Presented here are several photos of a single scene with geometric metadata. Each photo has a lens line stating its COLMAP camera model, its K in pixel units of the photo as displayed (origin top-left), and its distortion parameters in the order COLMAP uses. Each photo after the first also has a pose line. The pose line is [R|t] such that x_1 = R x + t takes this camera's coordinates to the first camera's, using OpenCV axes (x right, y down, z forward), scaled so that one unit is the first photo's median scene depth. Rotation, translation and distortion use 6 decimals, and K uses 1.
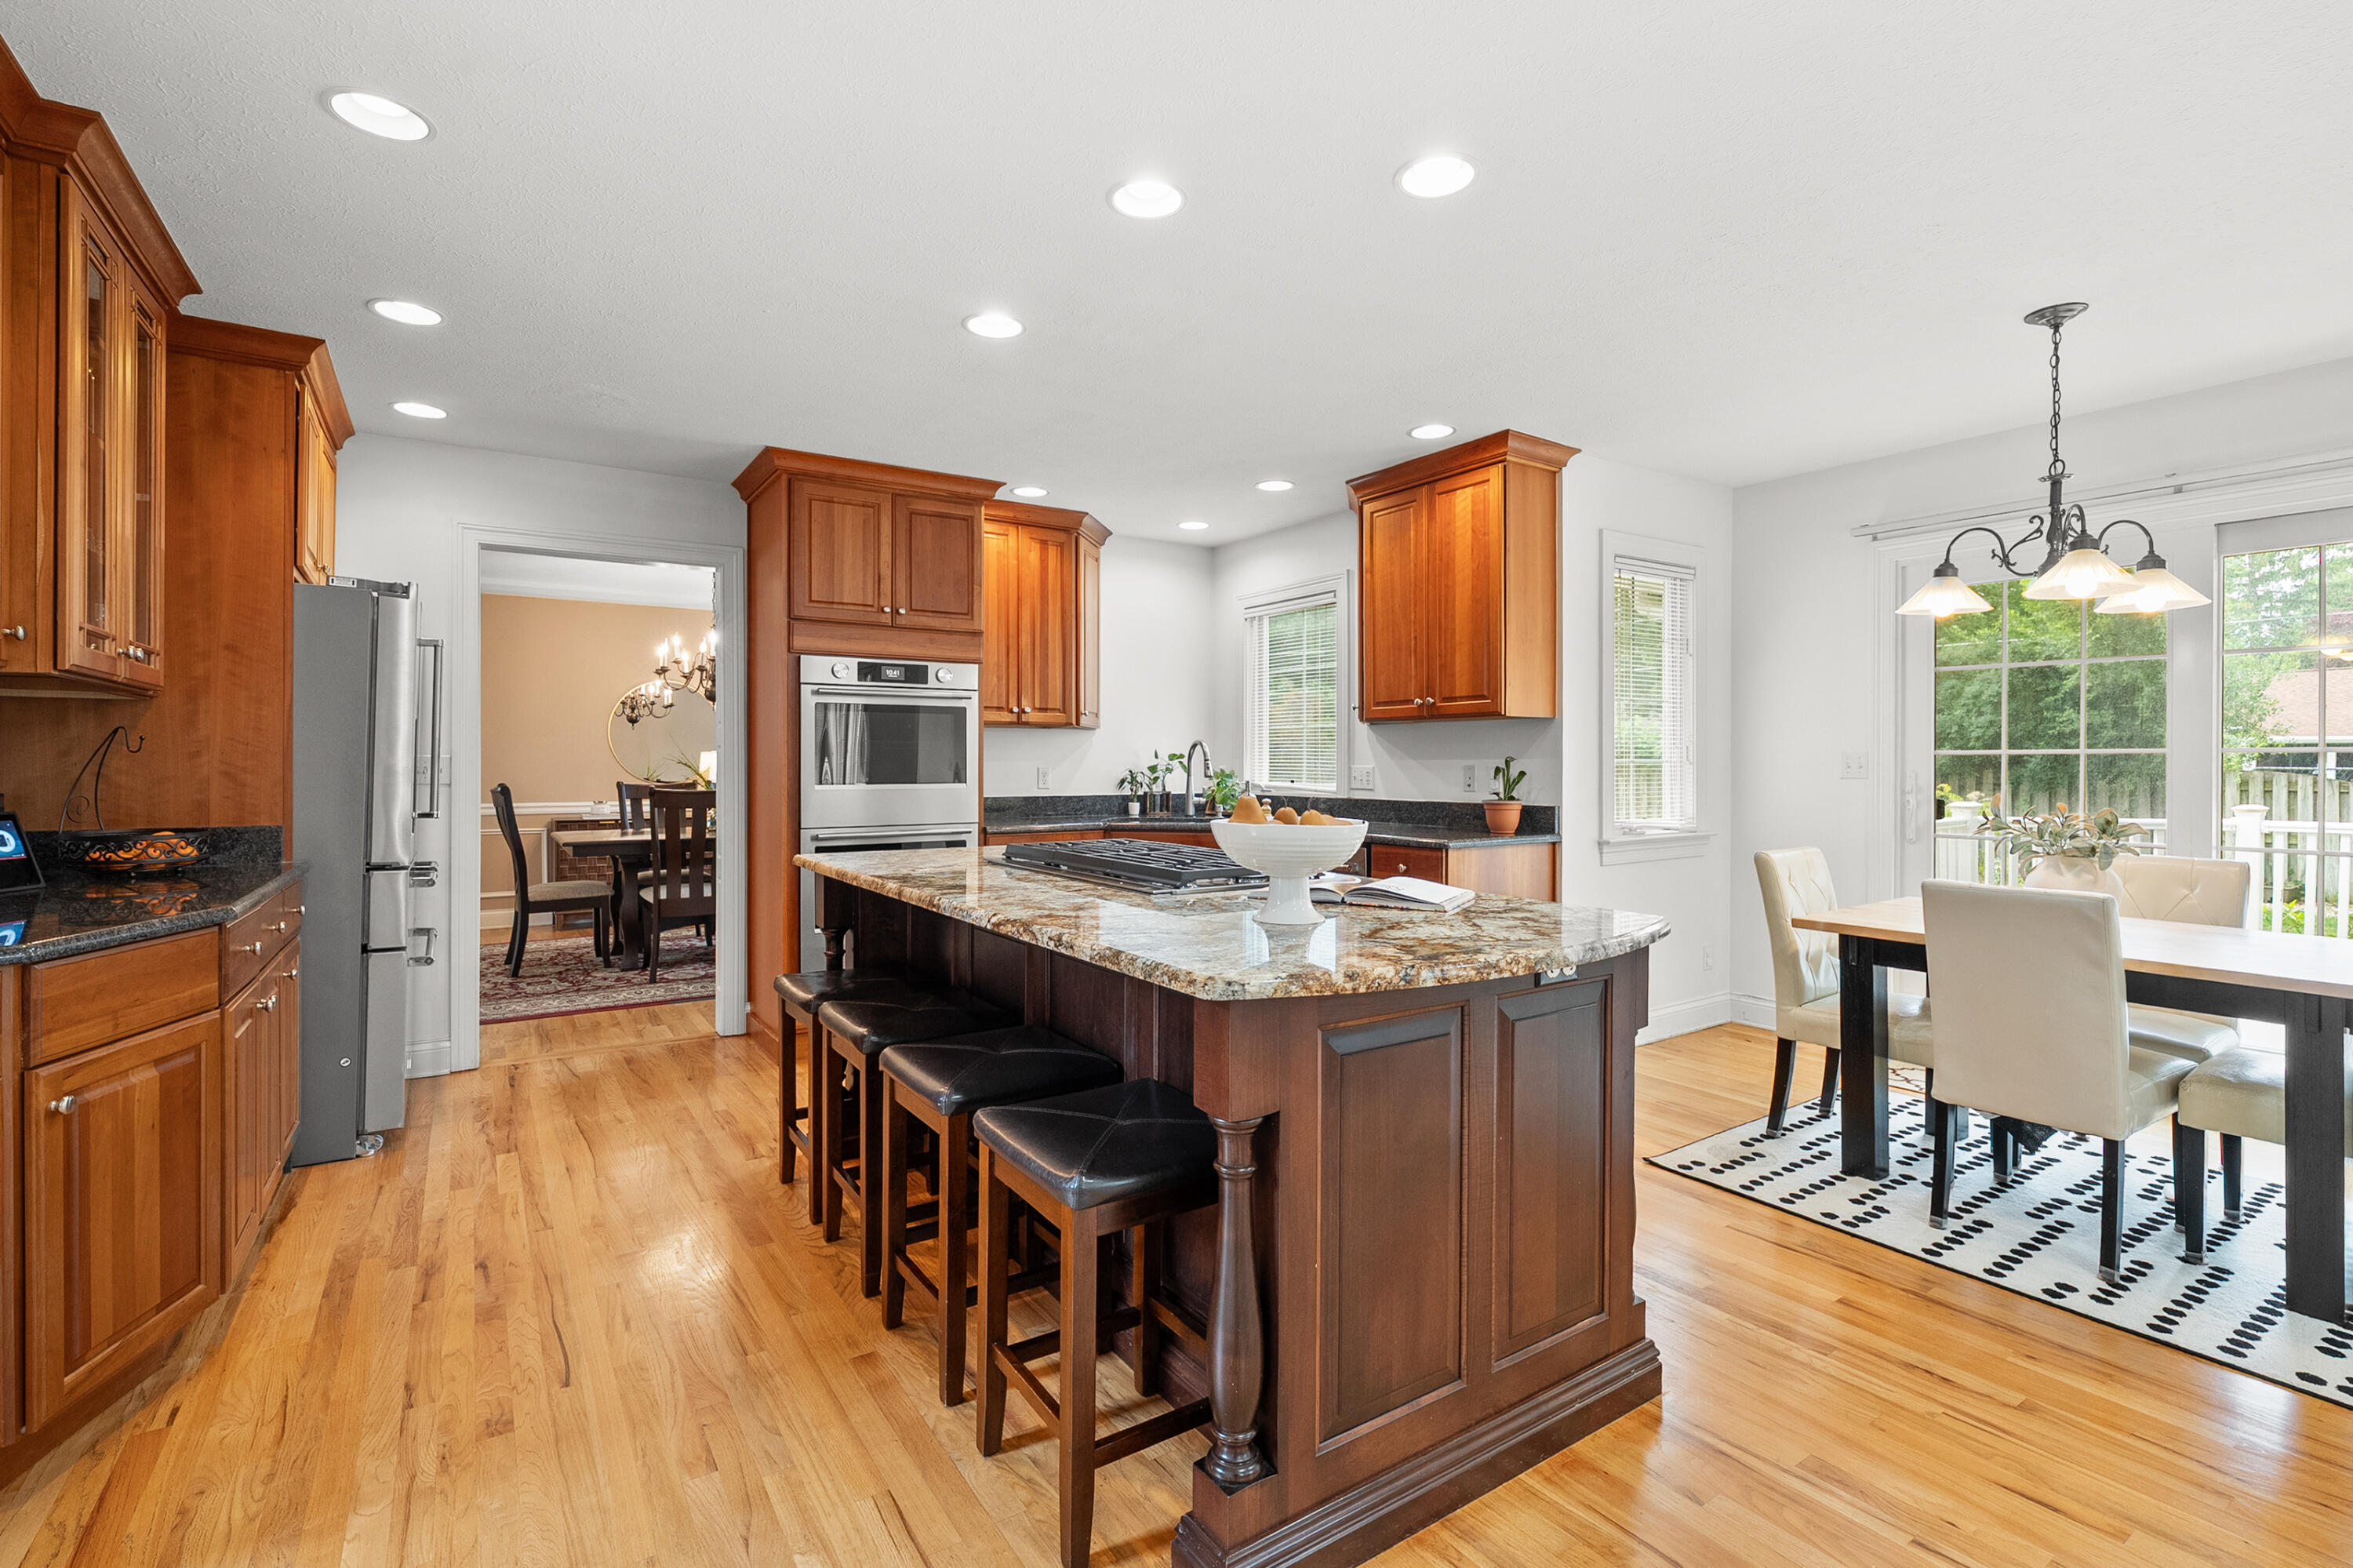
lens RADIAL K [[1072.2, 0, 1174.4], [0, 1072.2, 764.0], [0, 0, 1]] dist [-0.007361, 0.001700]
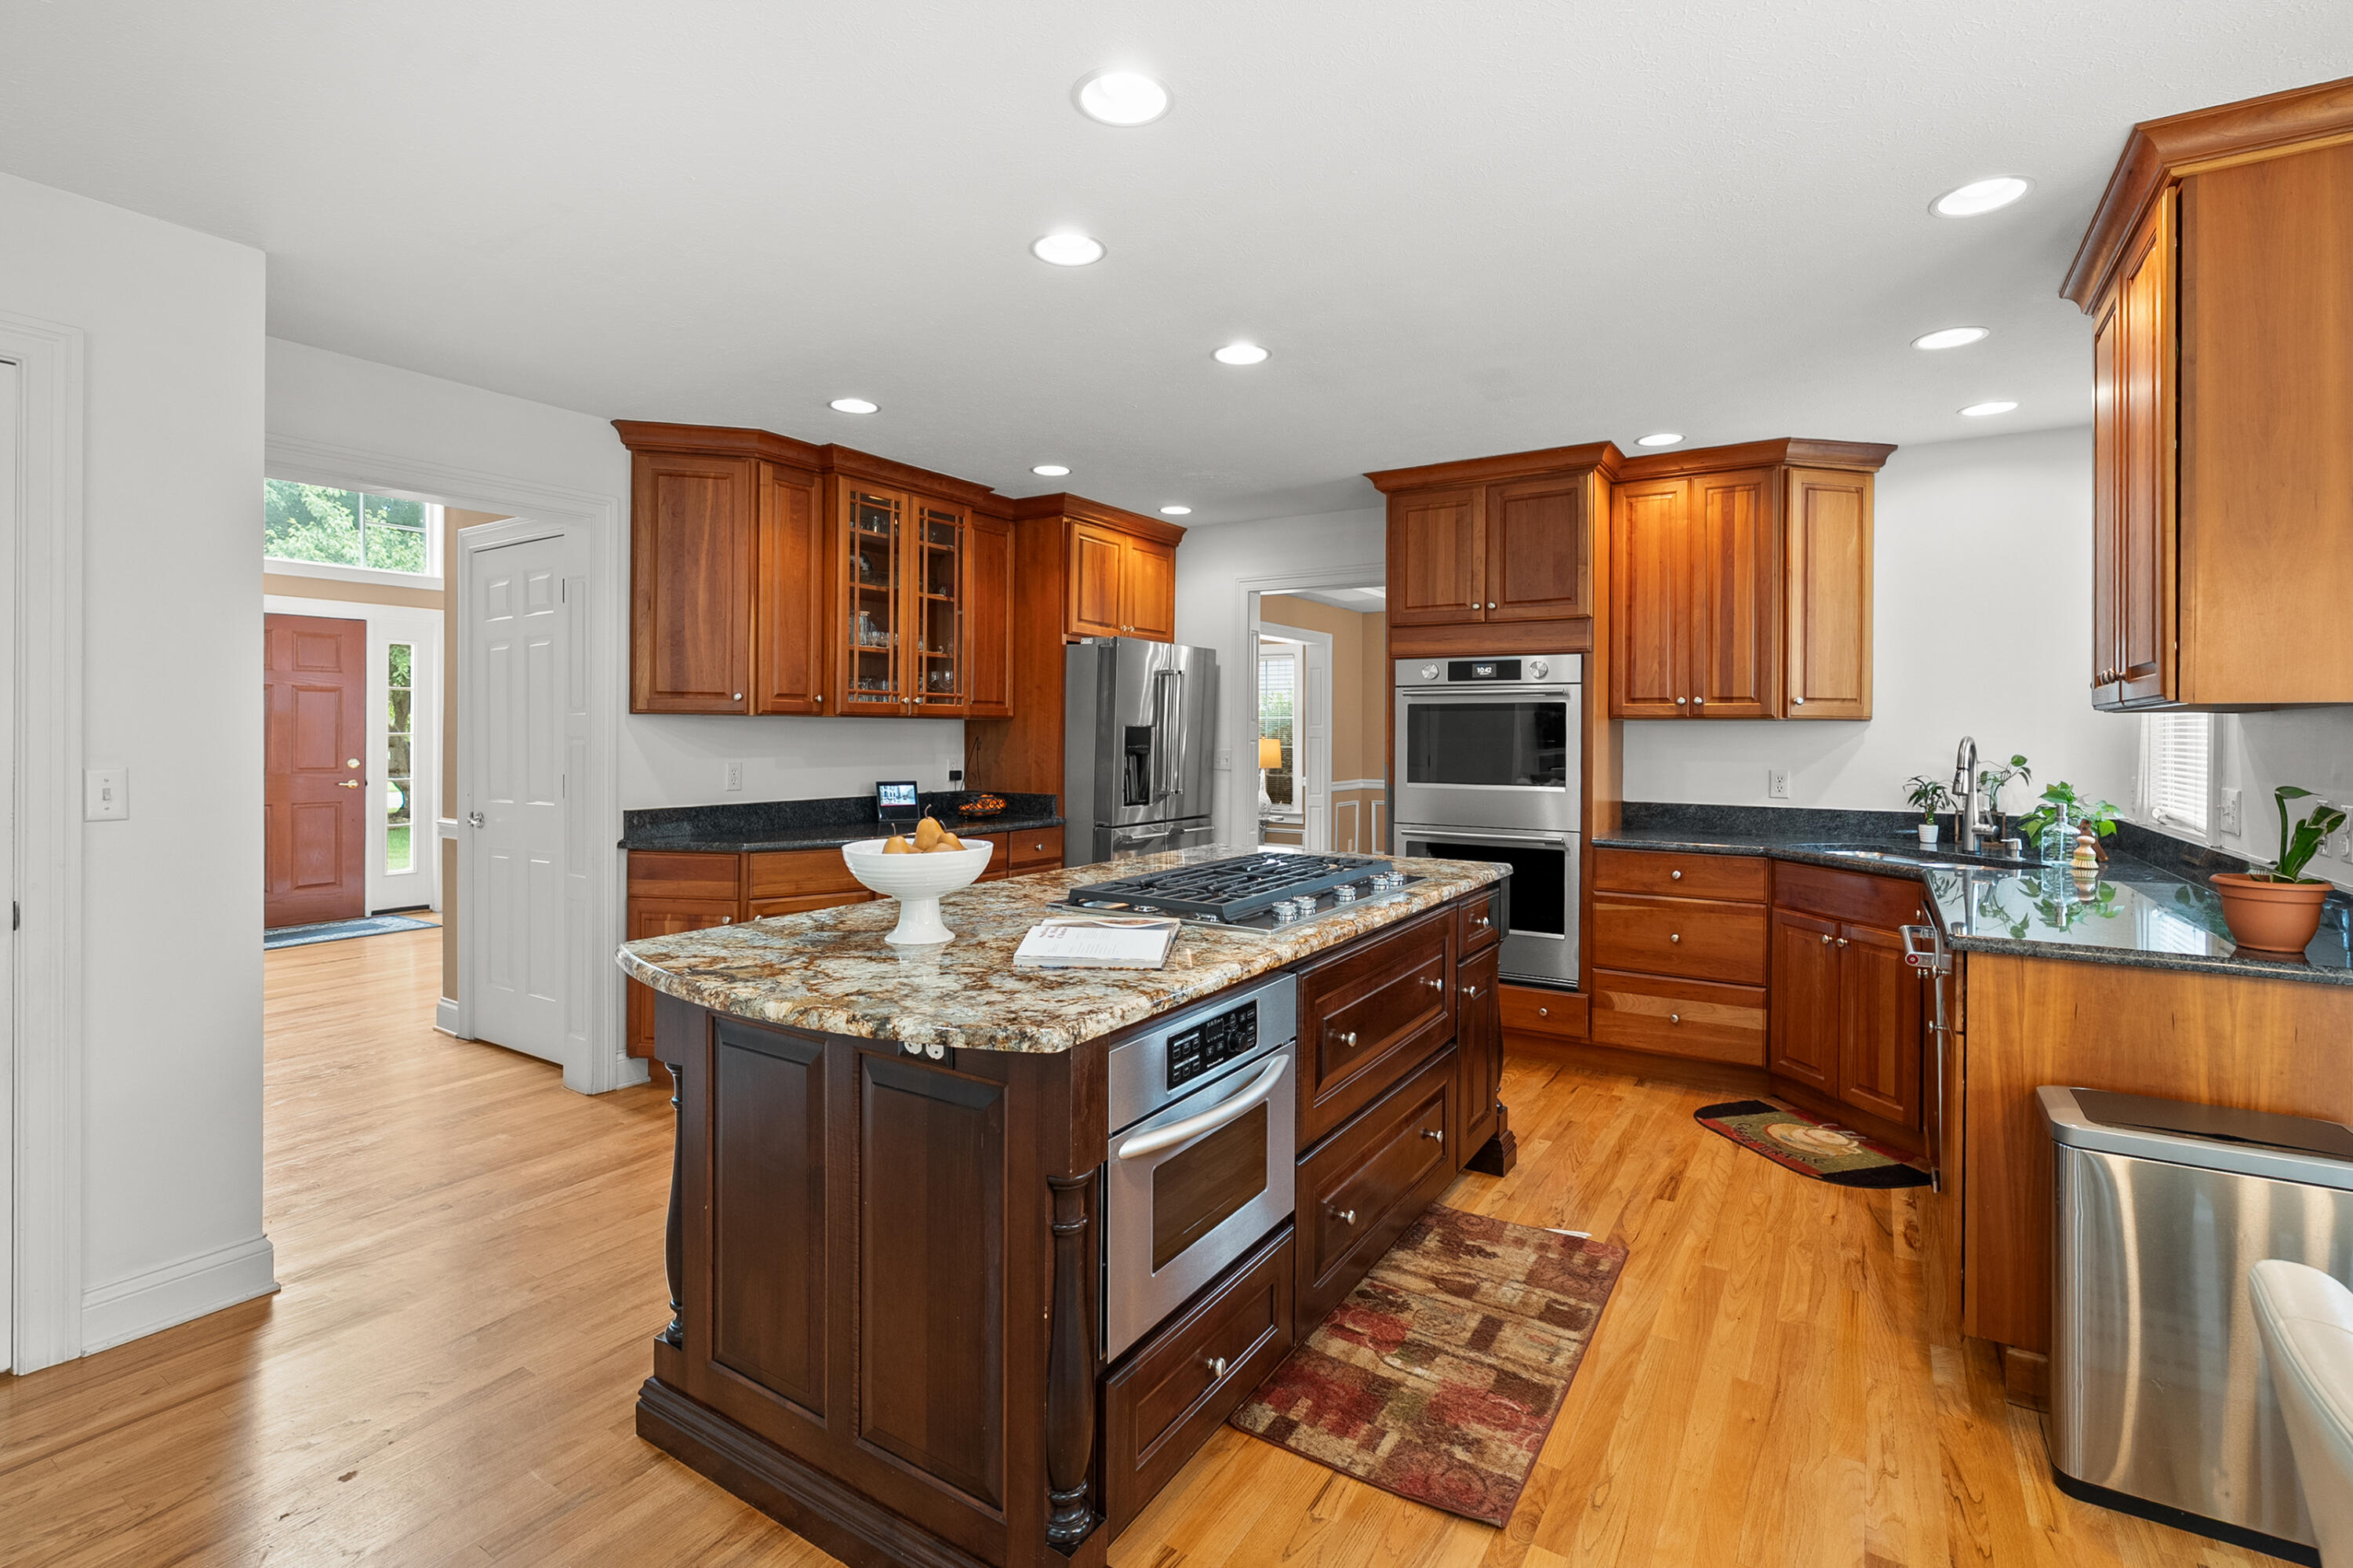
lens RADIAL K [[1072.2, 0, 1174.2], [0, 1072.2, 737.7], [0, 0, 1]] dist [-0.007361, 0.001700]
pose [[0.404845, 0.004947, -0.914372, 0.499286], [-0.005731, 0.999979, 0.002872, -0.024400], [0.914368, 0.004078, 0.404865, 0.339731]]
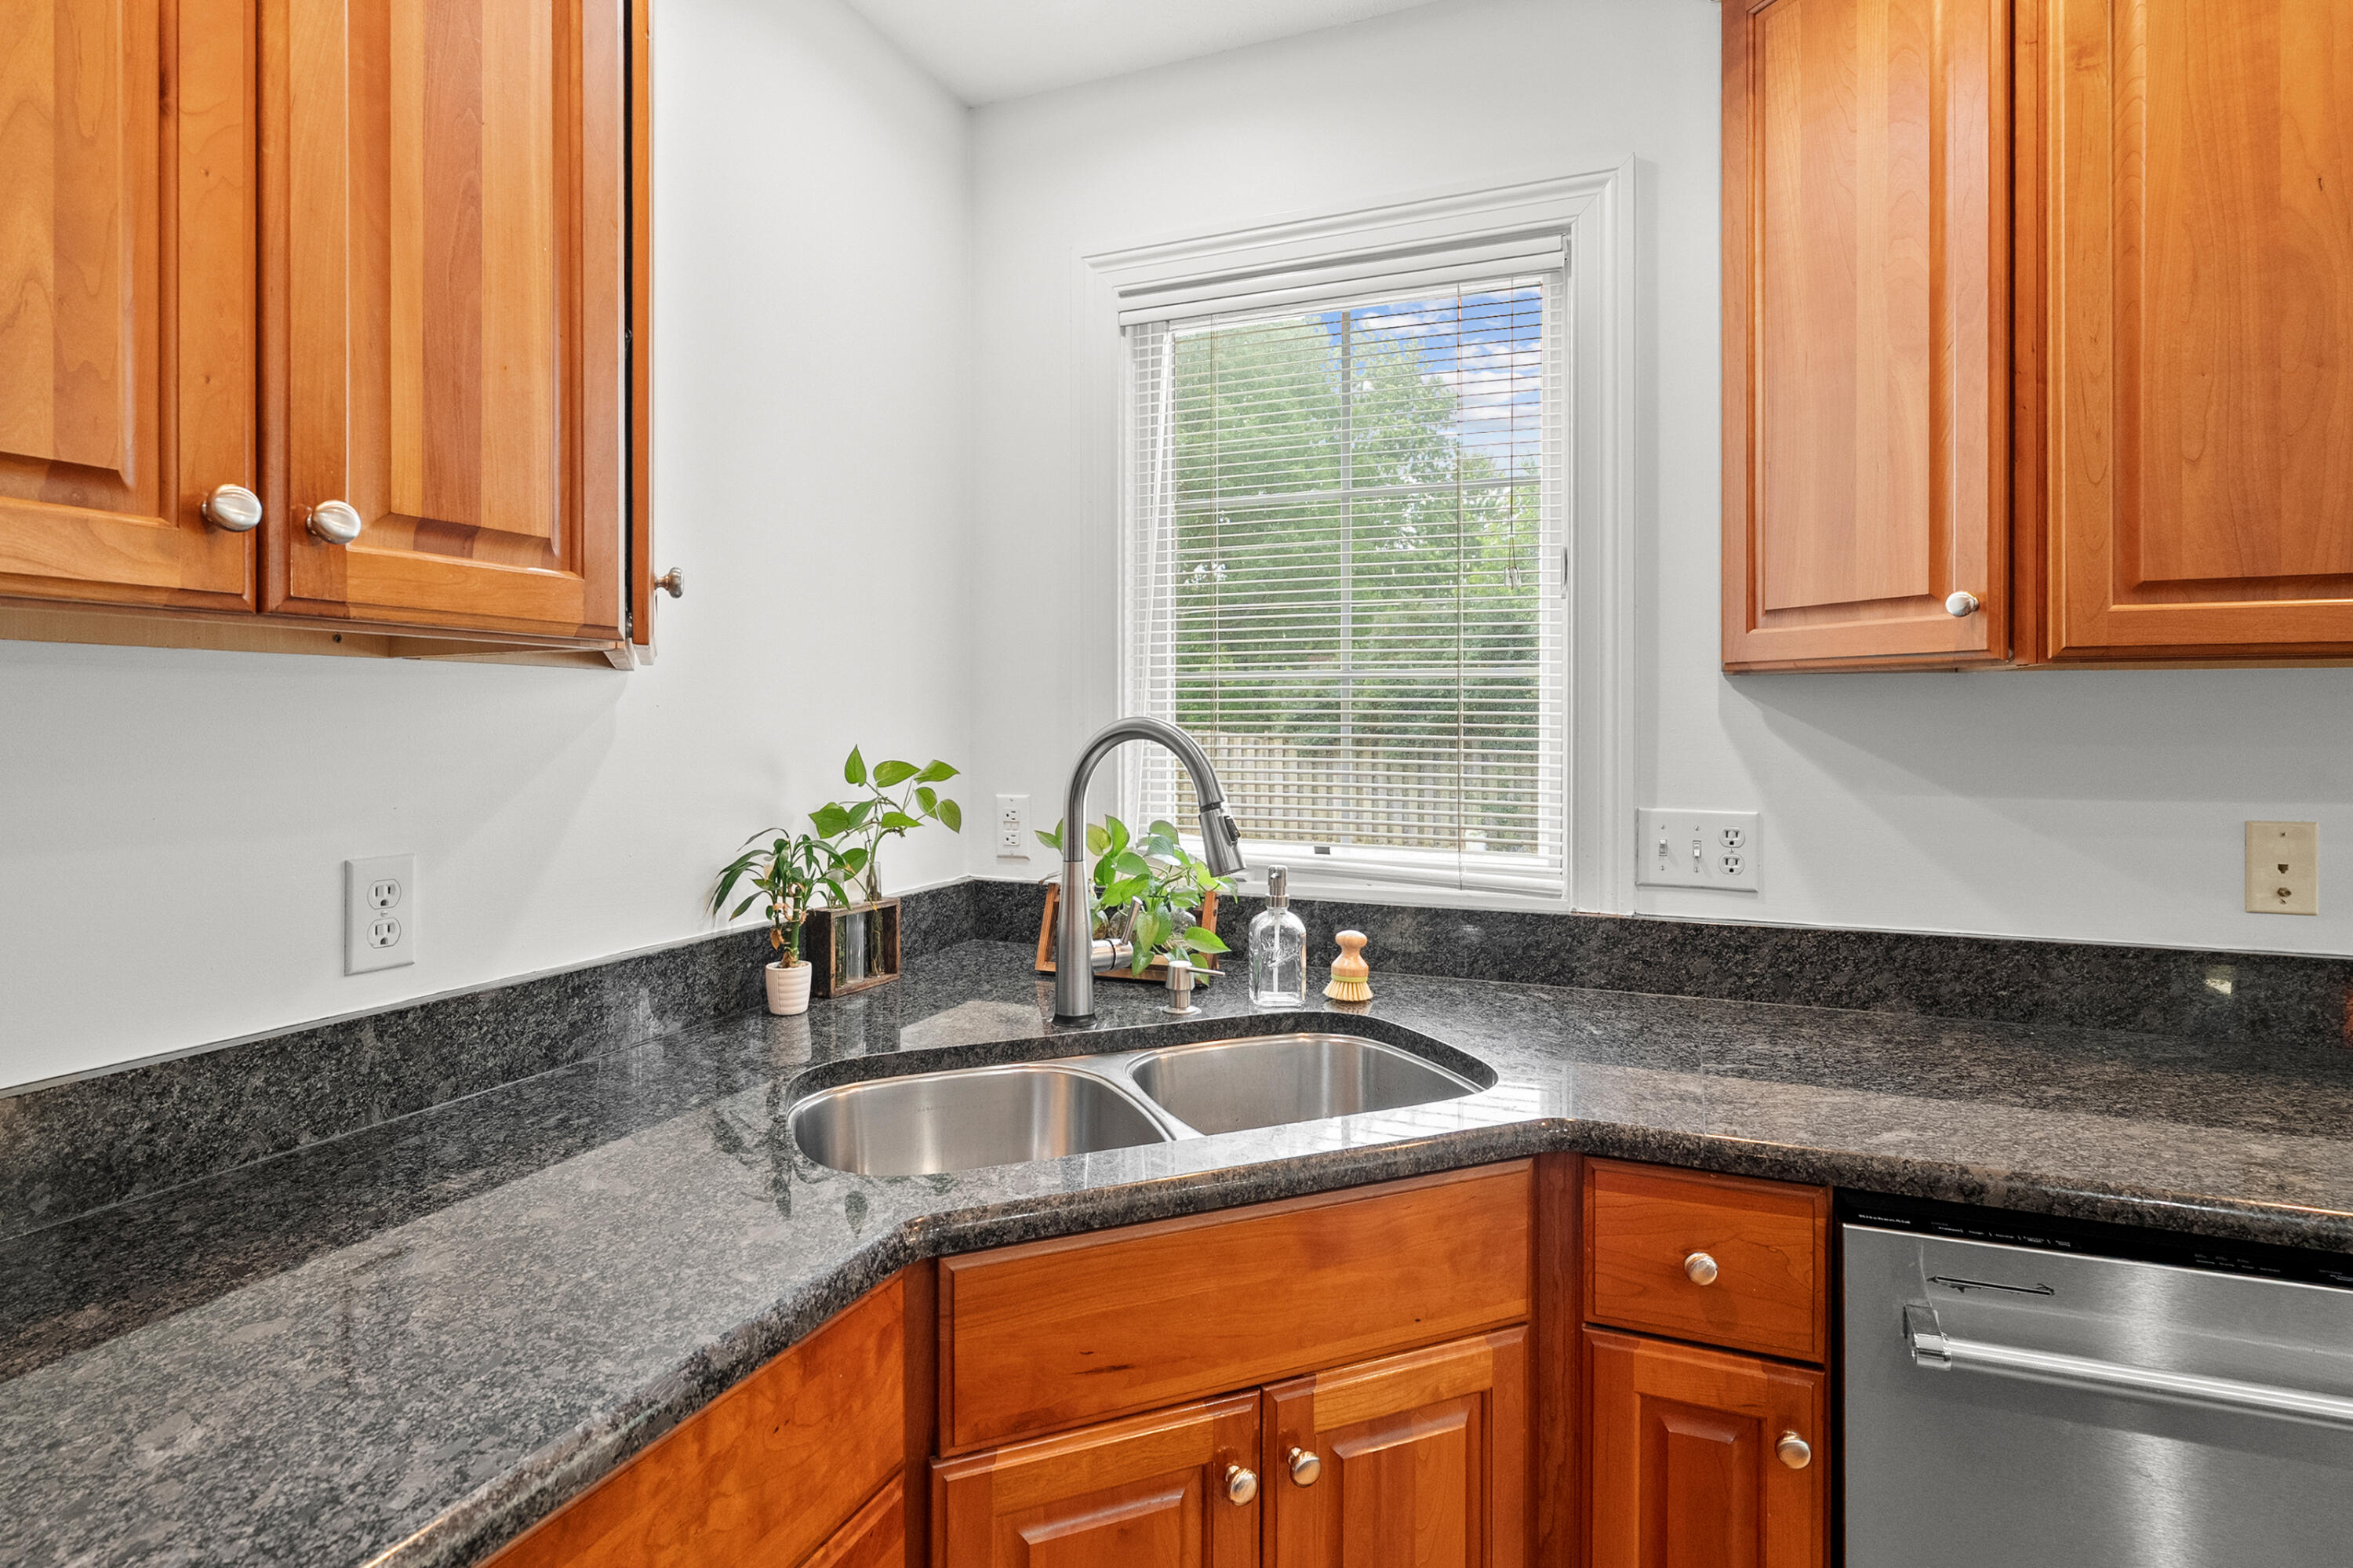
lens RADIAL K [[1203.1, 0, 1181.6], [0, 1203.1, 727.1], [0, 0, 1]] dist [-0.005051, 0.002572]
pose [[0.828644, -0.003151, 0.559767, -0.148669], [0.000349, 0.999987, 0.005113, -0.025624], [-0.559776, -0.004041, 0.828634, 0.895934]]
